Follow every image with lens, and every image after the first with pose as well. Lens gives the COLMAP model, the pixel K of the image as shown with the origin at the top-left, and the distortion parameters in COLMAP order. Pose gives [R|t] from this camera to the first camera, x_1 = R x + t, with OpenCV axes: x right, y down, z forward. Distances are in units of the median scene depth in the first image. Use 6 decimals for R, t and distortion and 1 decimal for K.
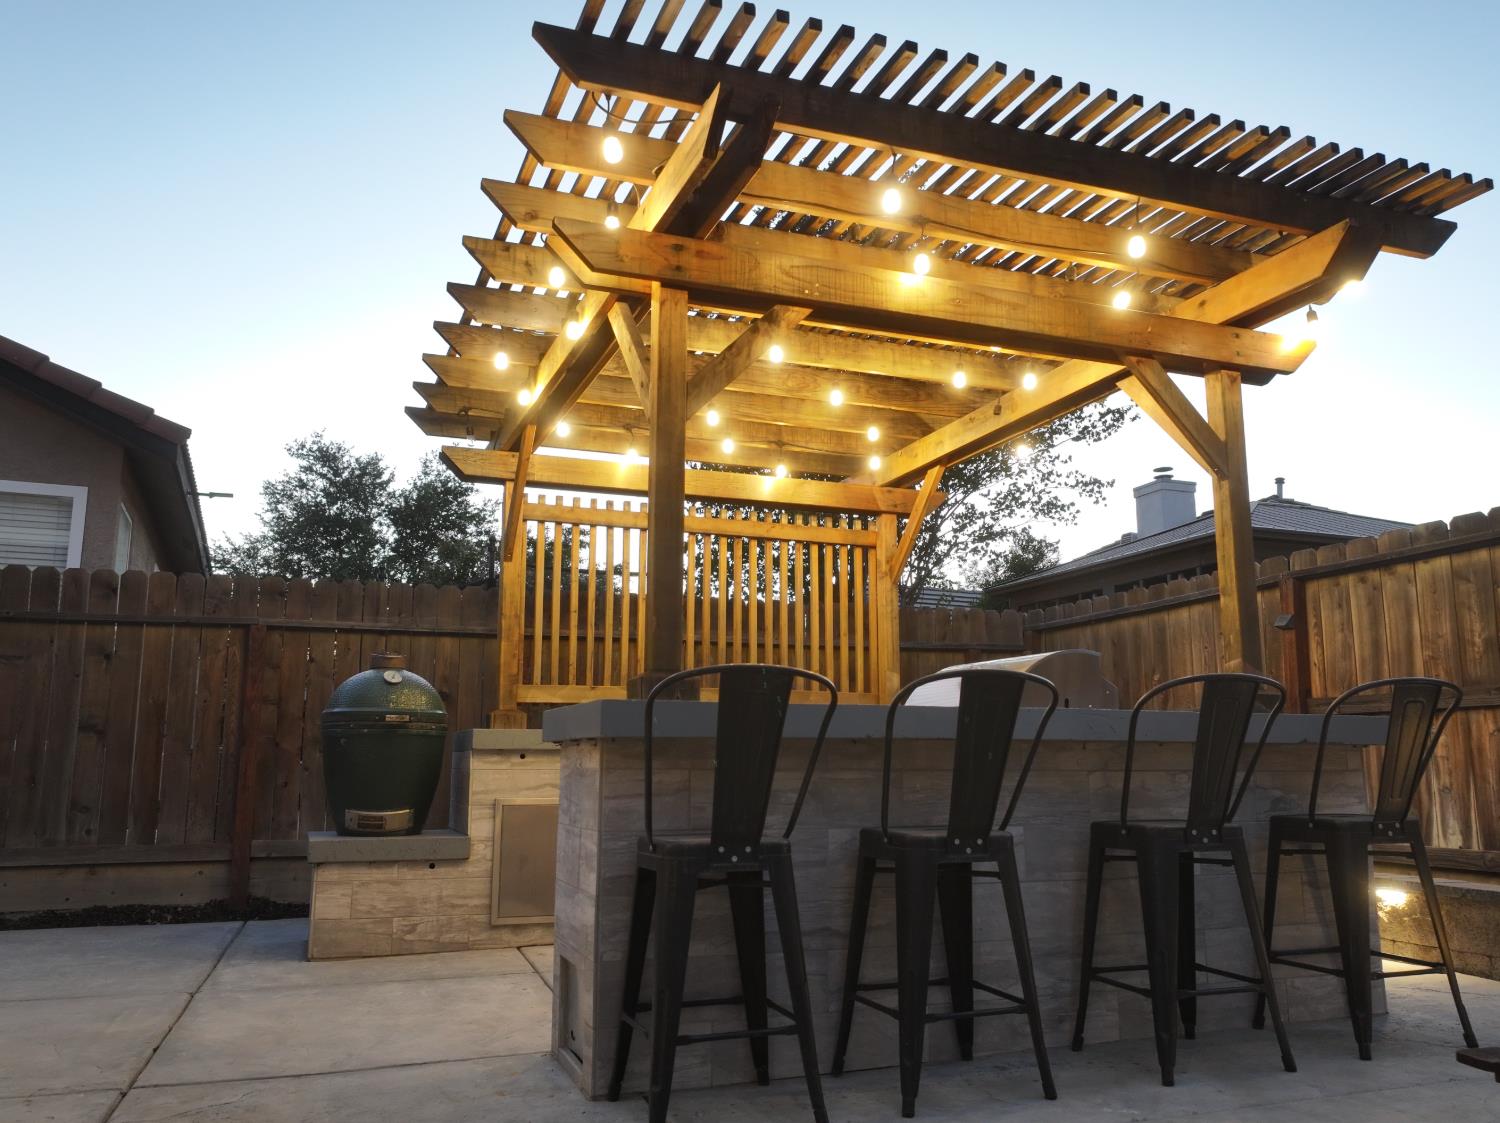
lens RADIAL K [[1187.8, 0, 752.6], [0, 1187.8, 561.2], [0, 0, 1]] dist [0.001745, 0.009641]
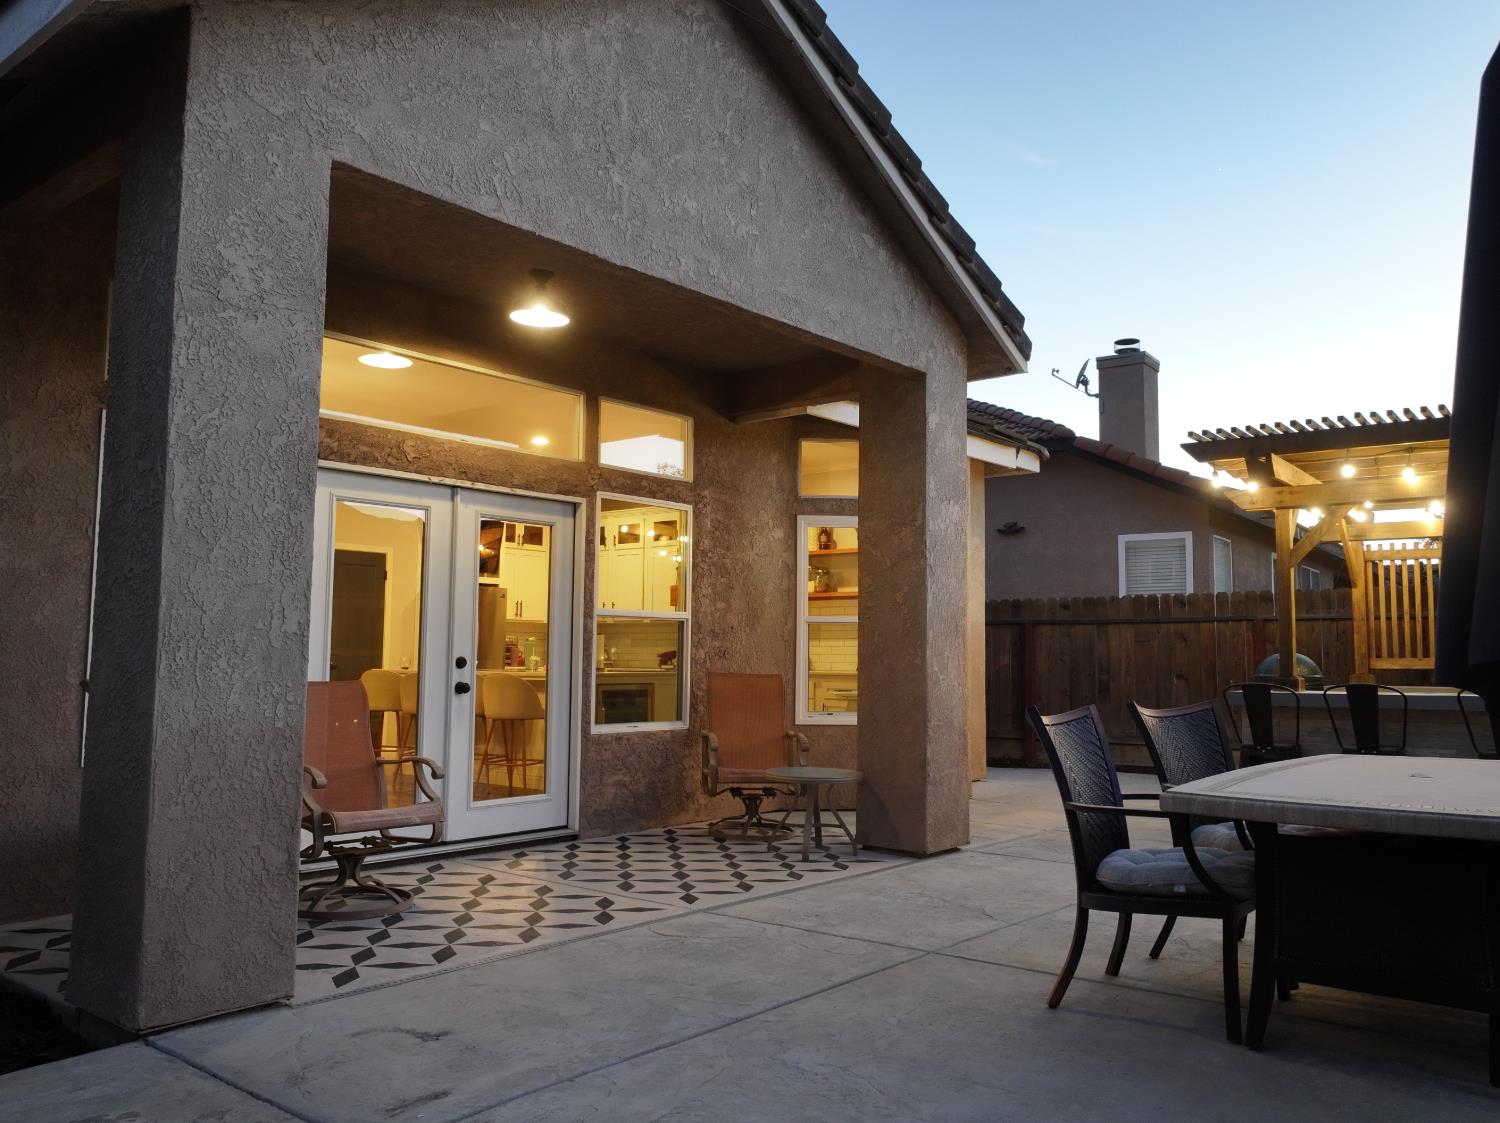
lens RADIAL K [[1187.8, 0, 752.6], [0, 1187.8, 561.2], [0, 0, 1]] dist [0.001745, 0.009641]
pose [[0.531892, -0.068163, -0.844065, 0.716459], [0.138106, 0.990392, 0.007048, -0.155603], [0.835475, -0.120319, 0.536195, -0.595022]]
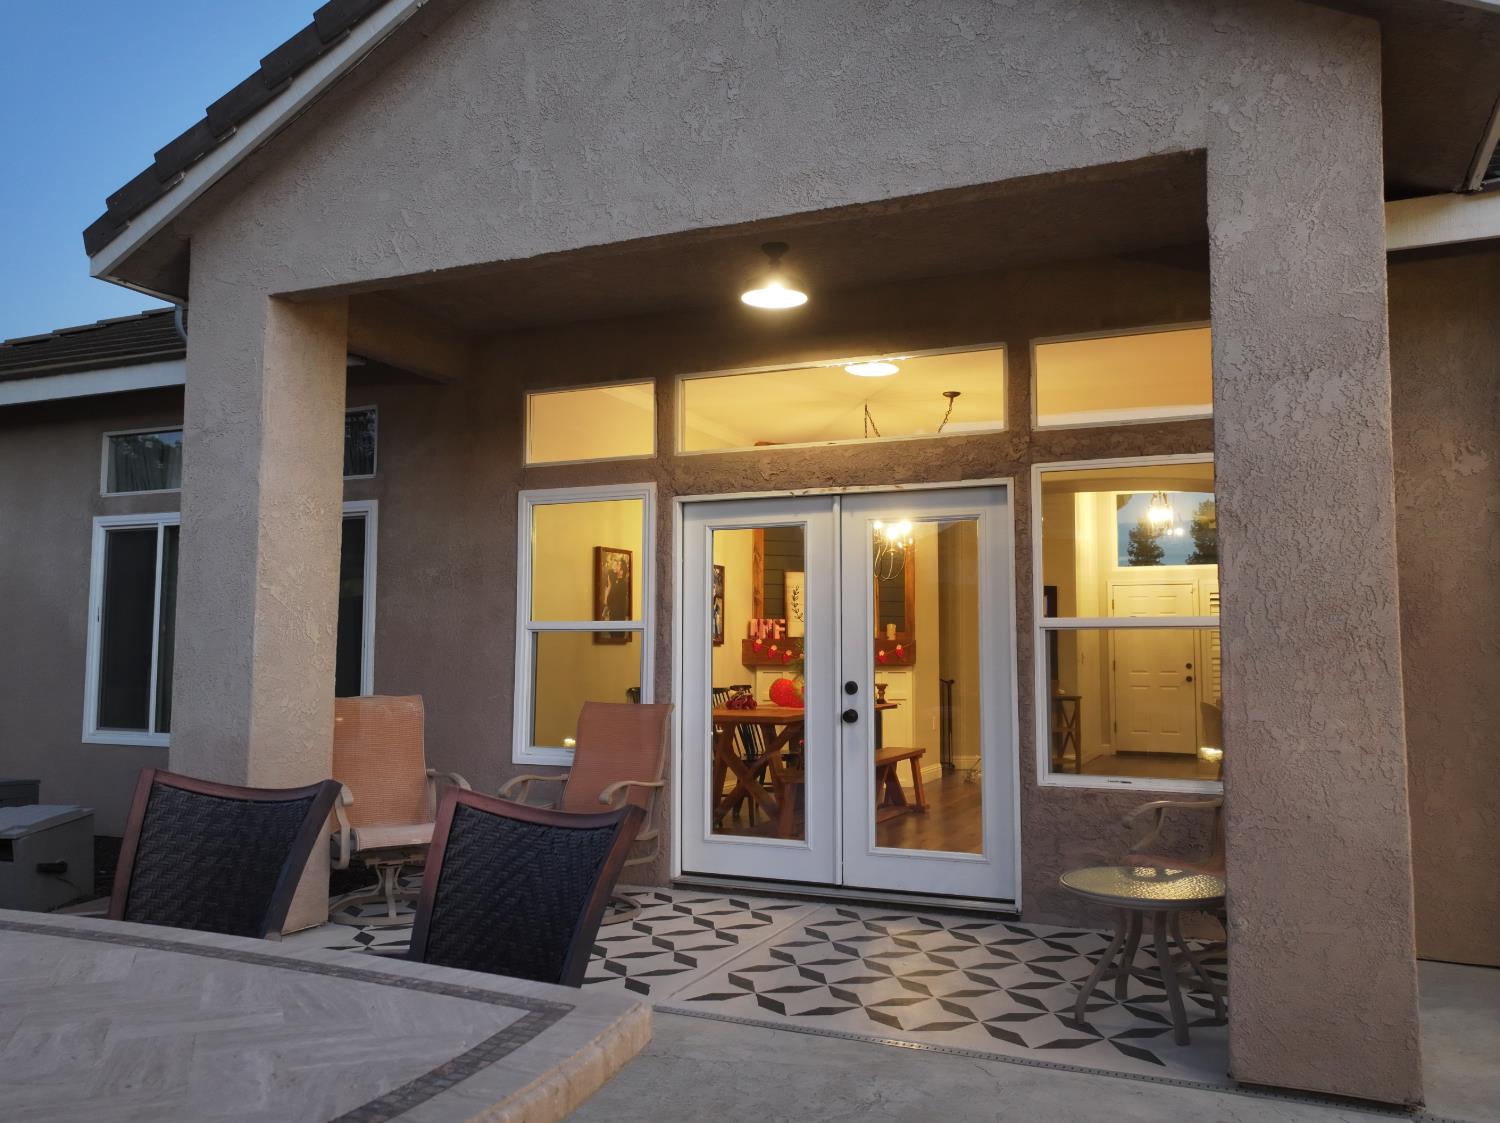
lens RADIAL K [[1183.3, 0, 754.8], [0, 1183.3, 561.2], [0, 0, 1]] dist [-0.005457, 0.017627]
pose [[-0.665521, -0.067506, -0.743320, 0.447462], [0.120764, 0.973040, -0.196492, -0.019564], [0.736545, -0.220536, -0.639426, 0.296600]]
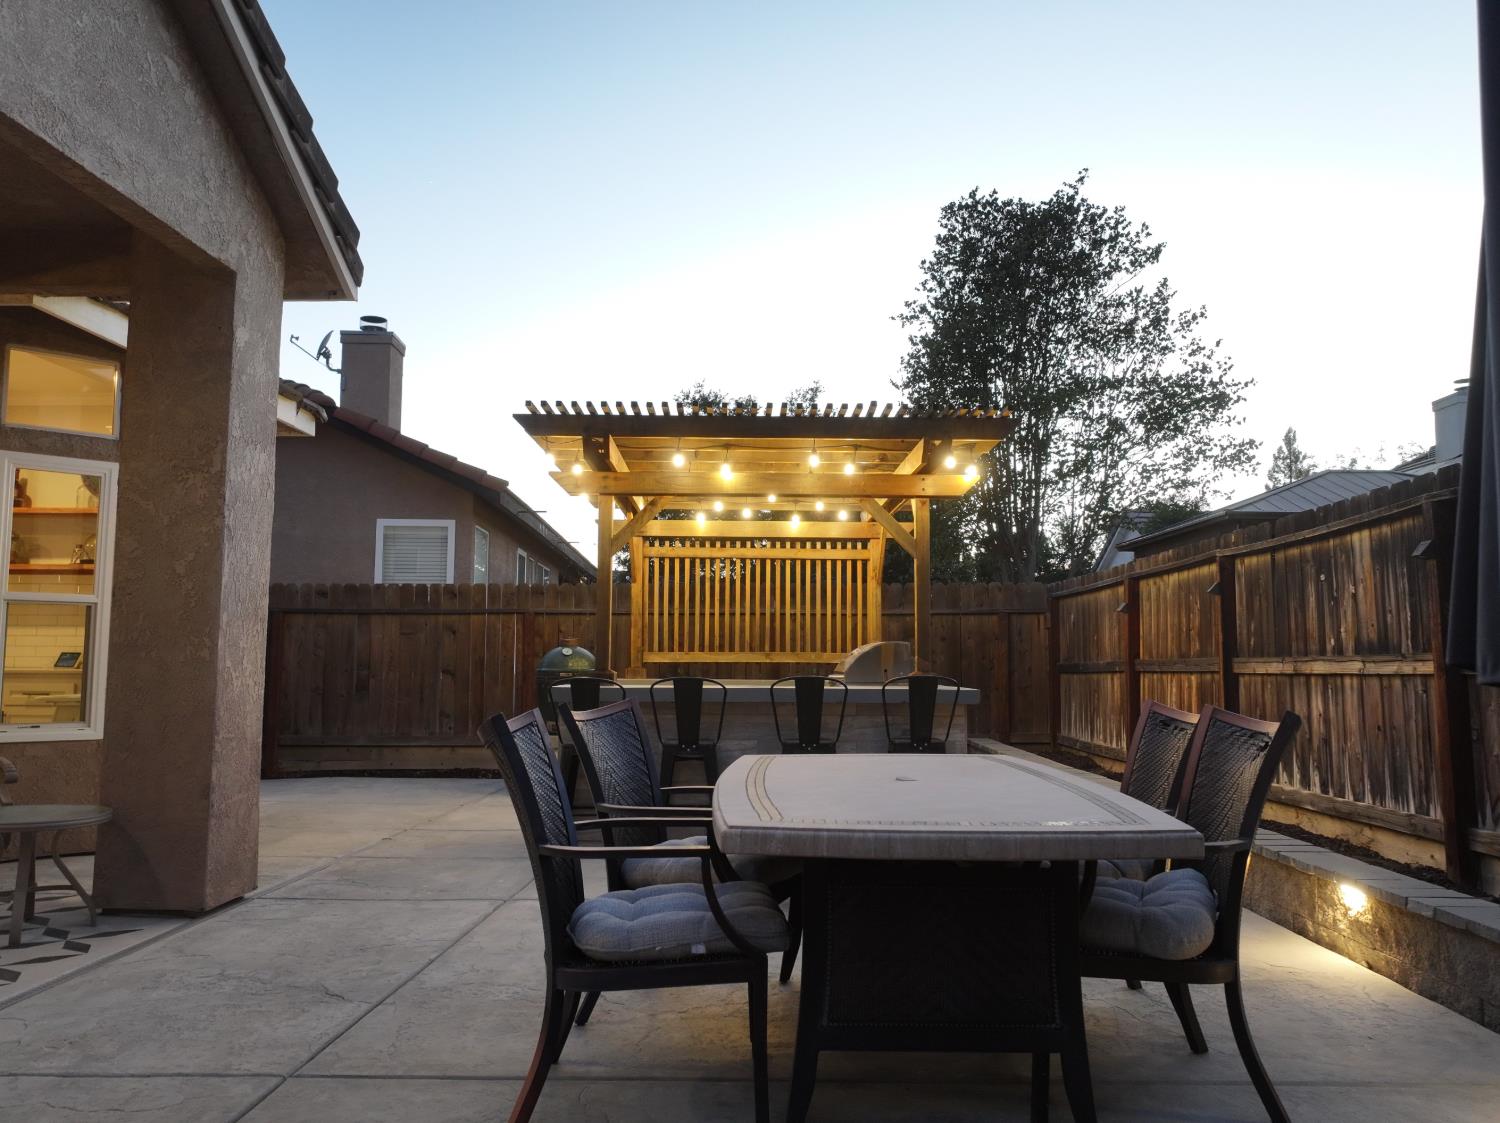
lens RADIAL K [[1187.8, 0, 752.6], [0, 1187.8, 561.2], [0, 0, 1]] dist [0.001745, 0.009641]
pose [[0.938617, -0.024666, -0.344077, 0.509509], [0.054039, 0.995639, 0.076038, -0.141025], [0.340701, -0.089964, 0.935857, -0.525277]]
